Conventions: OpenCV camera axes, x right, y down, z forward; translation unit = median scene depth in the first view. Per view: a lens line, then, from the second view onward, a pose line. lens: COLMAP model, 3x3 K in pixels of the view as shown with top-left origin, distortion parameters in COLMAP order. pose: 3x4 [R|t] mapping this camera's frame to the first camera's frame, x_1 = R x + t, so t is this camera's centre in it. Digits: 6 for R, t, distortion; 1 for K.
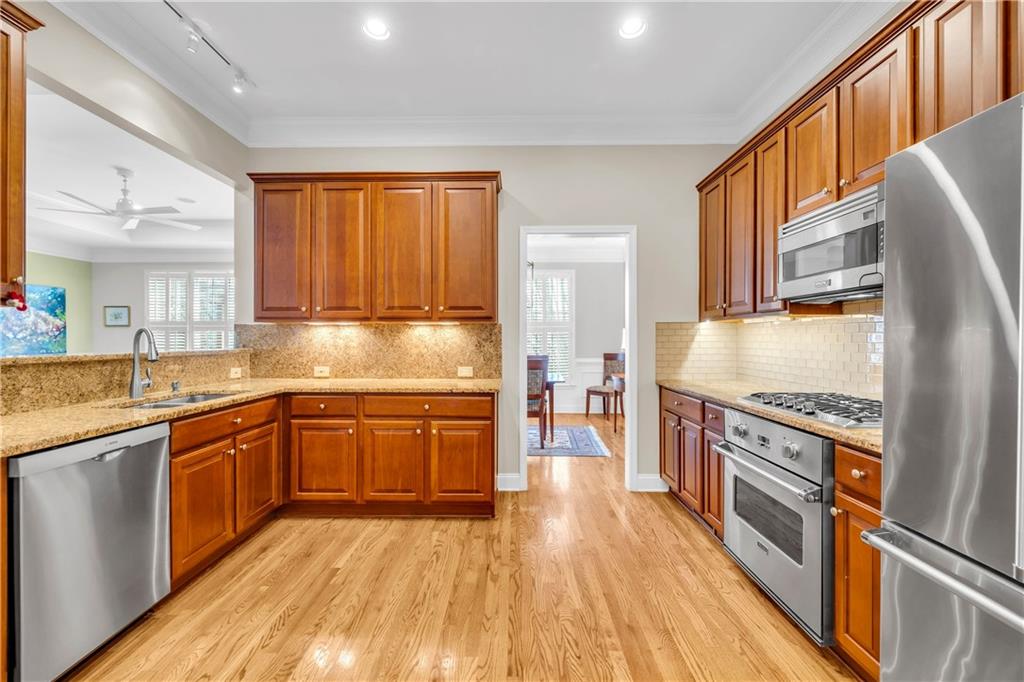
lens RADIAL K [[433.1, 0, 506.0], [0, 433.1, 338.5], [0, 0, 1]] dist [-0.003104, -0.000195]
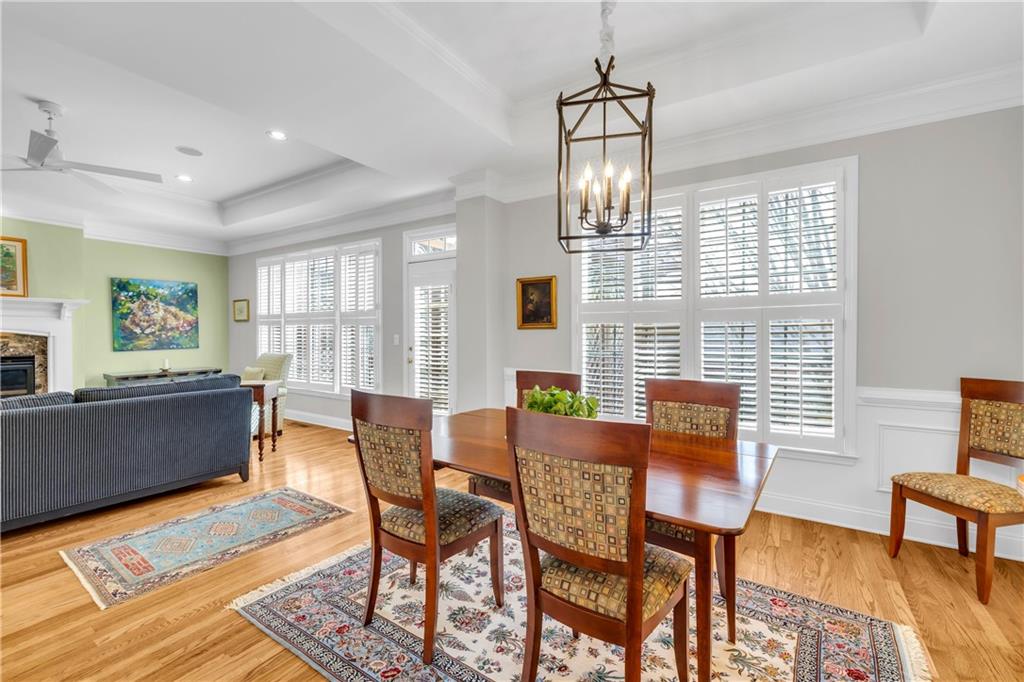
lens RADIAL K [[433.1, 0, 506.0], [0, 433.1, 338.5], [0, 0, 1]] dist [-0.003104, -0.000195]
pose [[0.843841, 0.006338, -0.536555, 0.110926], [-0.001239, 0.999951, 0.009863, 0.000039], [0.536591, -0.007658, 0.843808, 0.547967]]
